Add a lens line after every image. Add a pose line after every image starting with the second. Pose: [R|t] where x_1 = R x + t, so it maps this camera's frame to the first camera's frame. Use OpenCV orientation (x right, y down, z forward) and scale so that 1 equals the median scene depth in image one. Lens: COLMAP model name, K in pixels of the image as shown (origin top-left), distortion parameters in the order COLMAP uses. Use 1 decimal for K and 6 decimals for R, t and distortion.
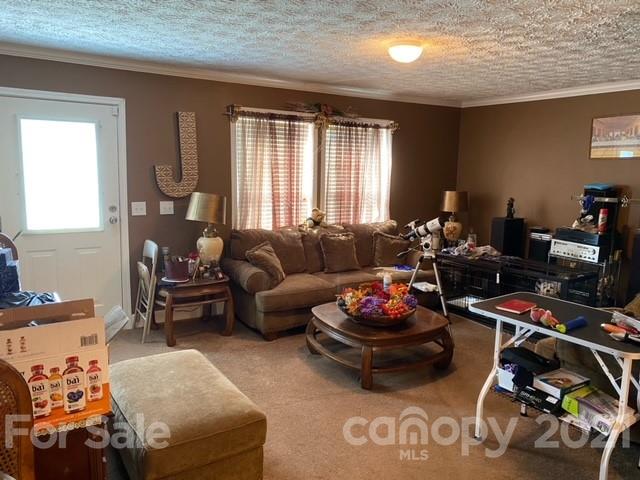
lens RADIAL K [[487.1, 0, 323.3], [0, 487.1, 232.3], [0, 0, 1]] dist [0.042640, -0.046087]
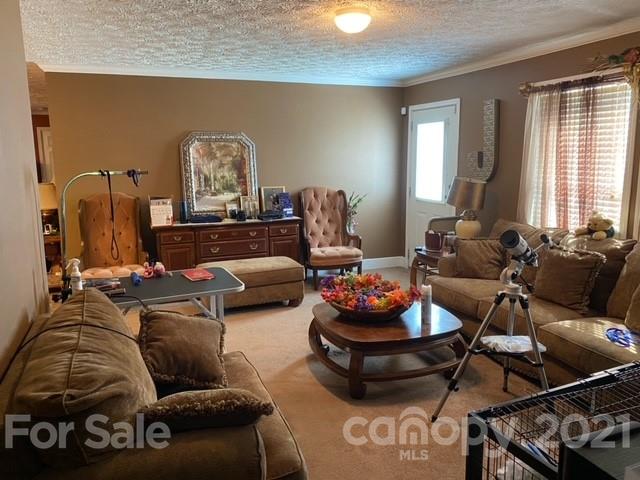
lens RADIAL K [[487.1, 0, 323.3], [0, 487.1, 232.3], [0, 0, 1]] dist [0.042640, -0.046087]
pose [[-0.186263, 0.151510, -0.970747, 0.769168], [-0.106367, 0.979121, 0.173227, -0.102724], [0.976725, 0.135521, -0.166258, 0.785846]]
